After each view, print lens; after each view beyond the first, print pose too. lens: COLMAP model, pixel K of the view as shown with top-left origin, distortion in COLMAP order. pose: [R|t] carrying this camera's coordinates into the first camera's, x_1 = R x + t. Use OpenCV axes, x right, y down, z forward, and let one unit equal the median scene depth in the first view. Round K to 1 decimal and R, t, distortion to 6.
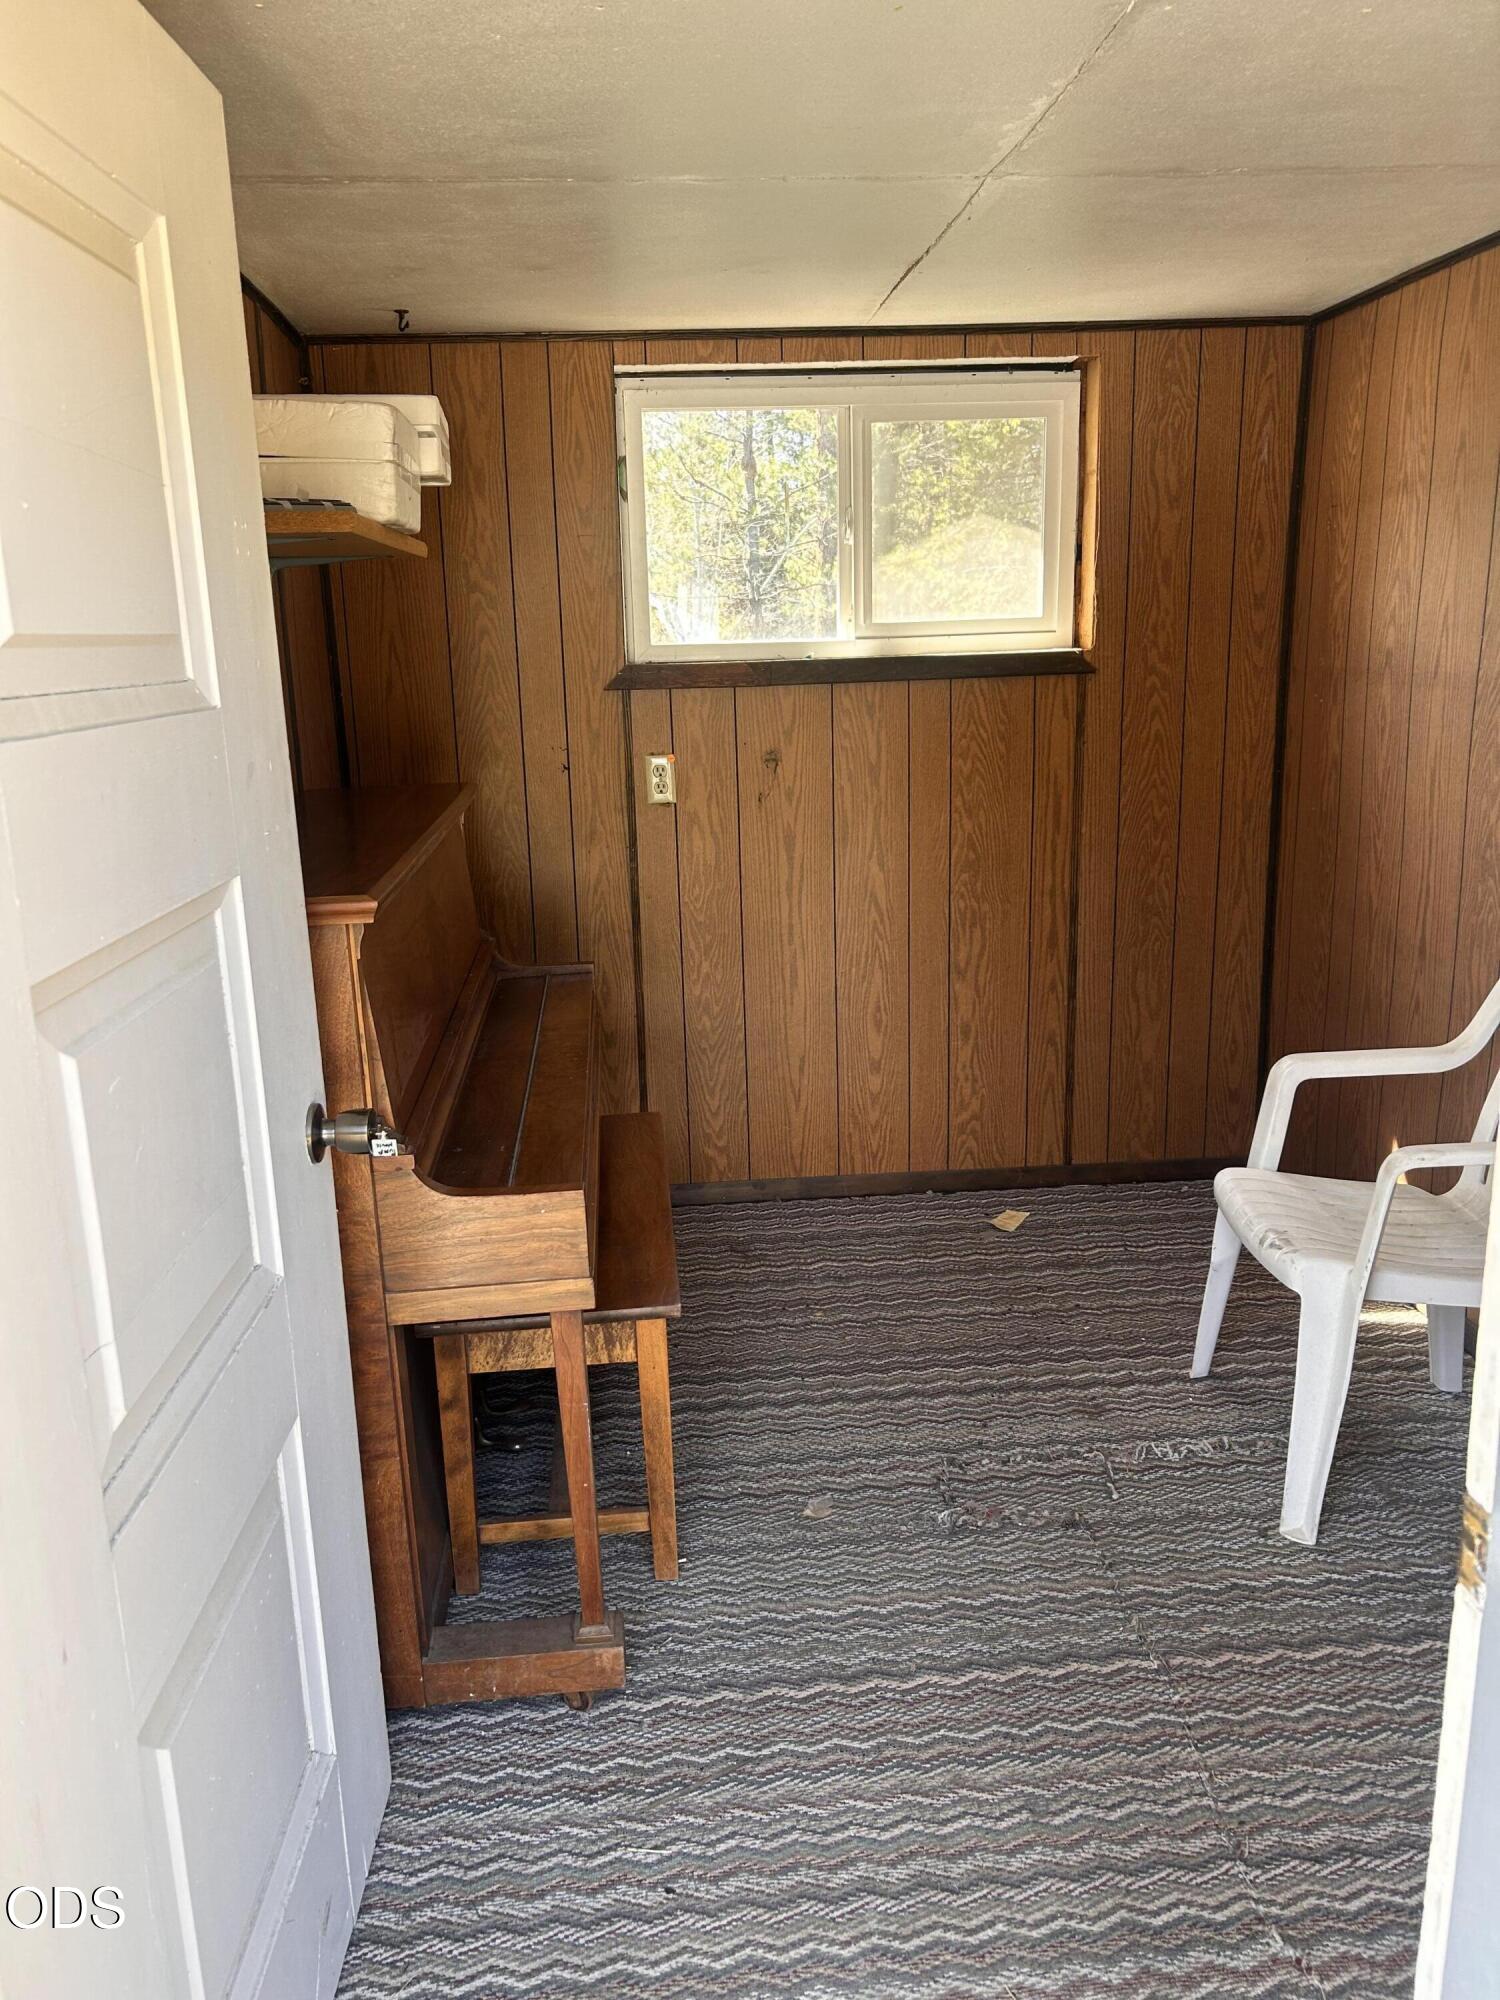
lens RADIAL K [[1491.4, 0, 750.0], [0, 1491.4, 1000.0], [0, 0, 1]] dist [0.077070, 0.000234]
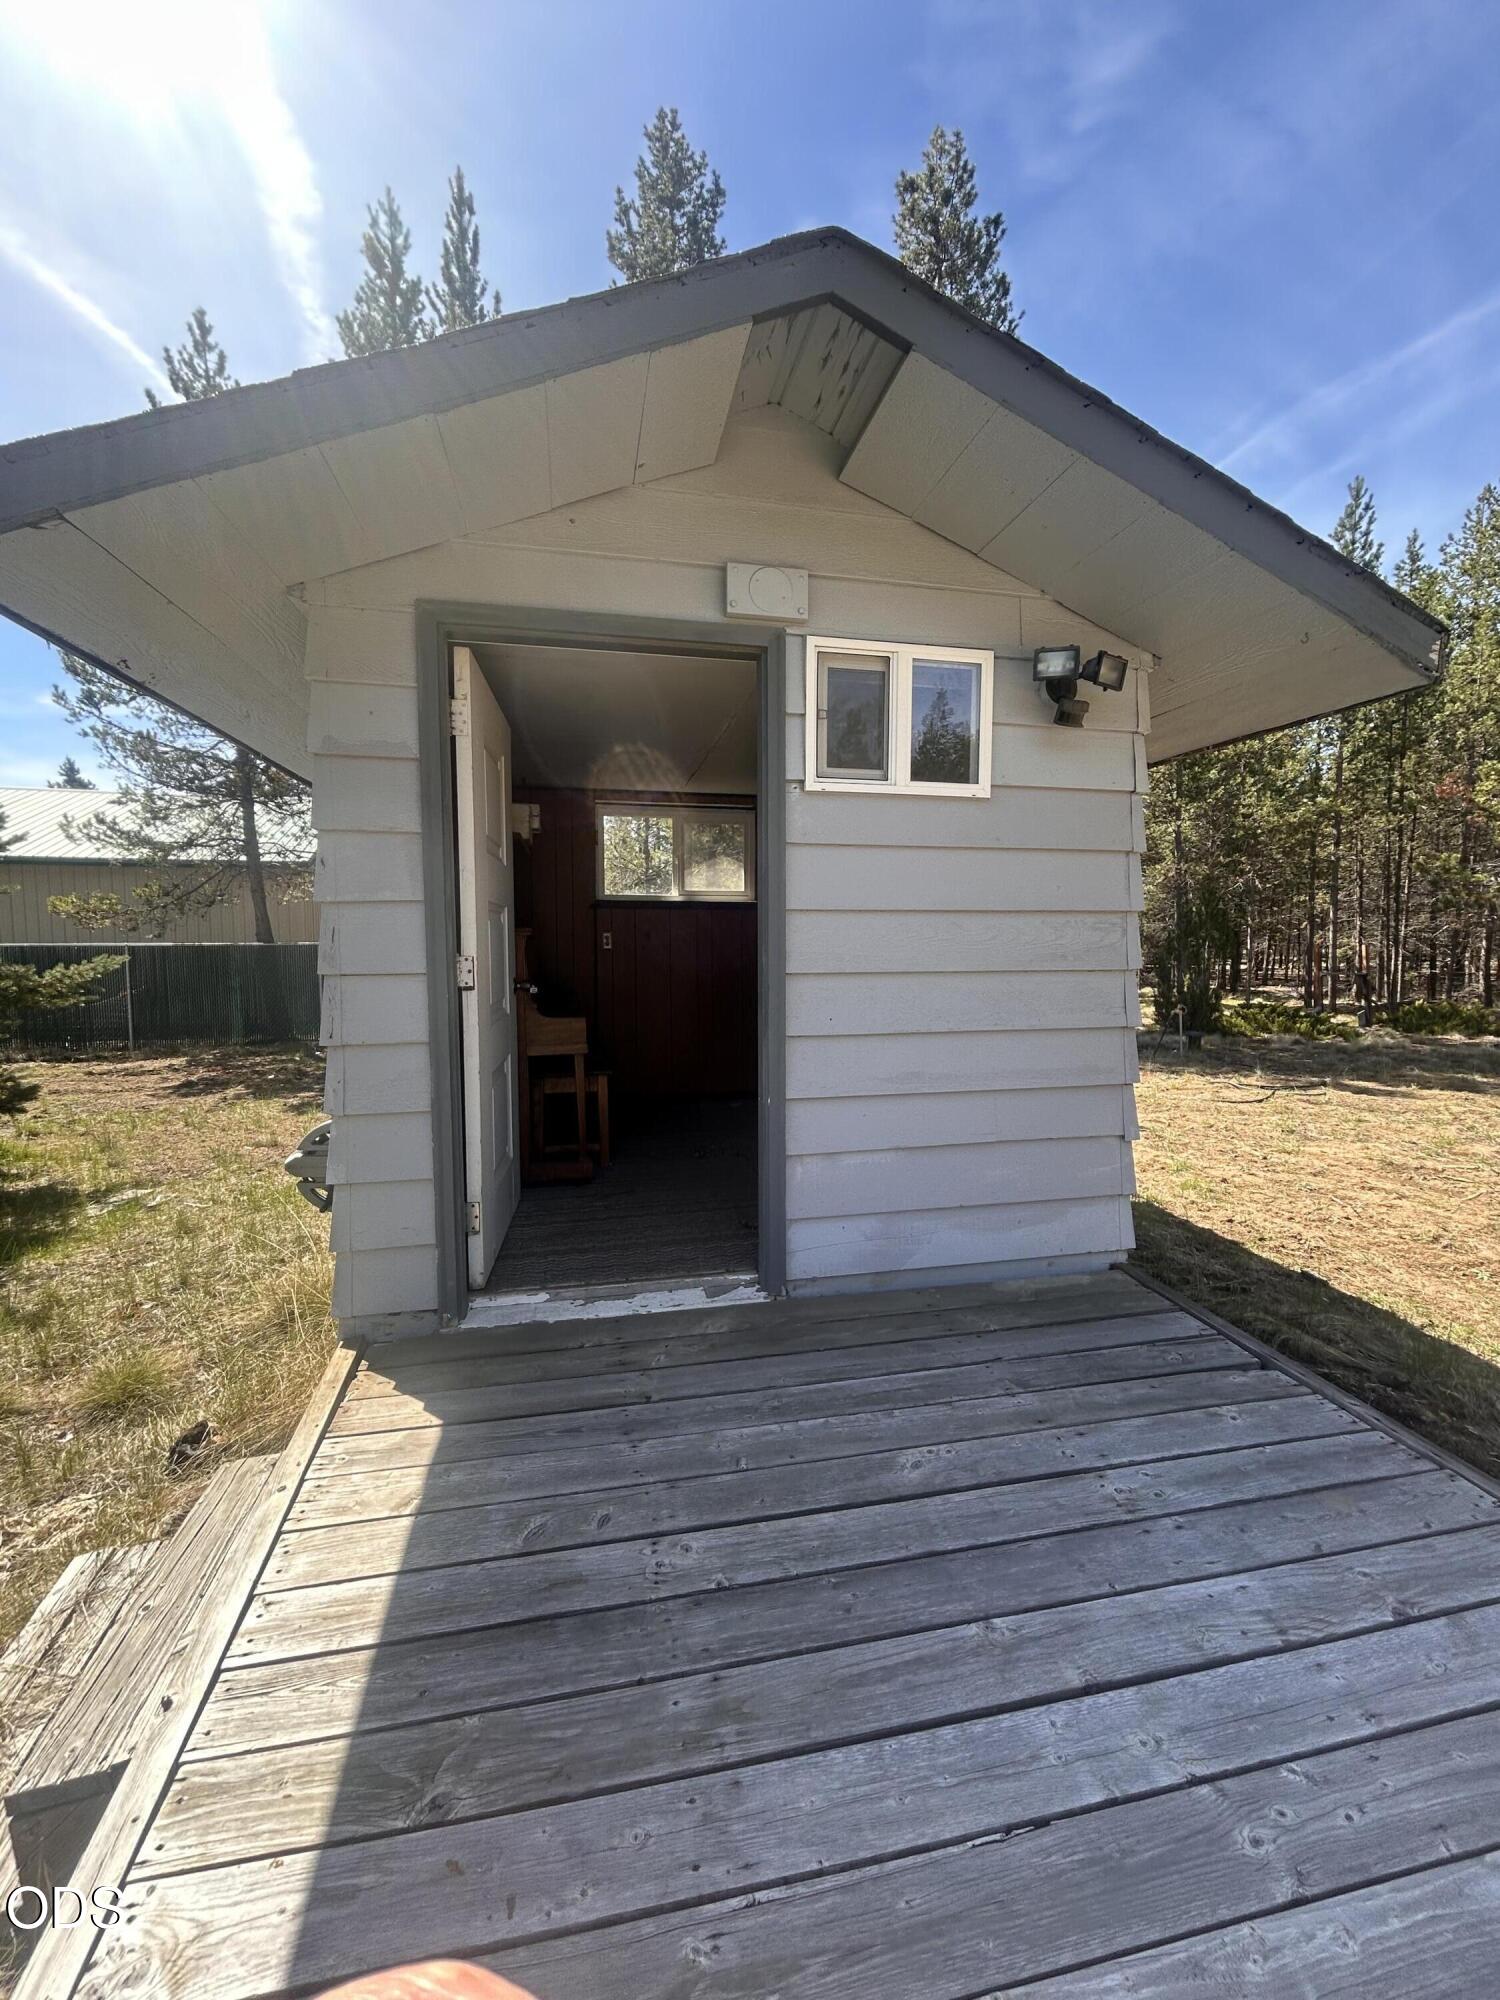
lens RADIAL K [[811.6, 0, 750.0], [0, 811.6, 1000.0], [0, 0, 1]] dist [-0.000179, -0.000107]
pose [[0.991959, 0.017274, 0.125375, 0.024208], [0.005267, 0.984148, -0.177272, 0.347071], [-0.126450, 0.176507, 0.976143, -0.723375]]
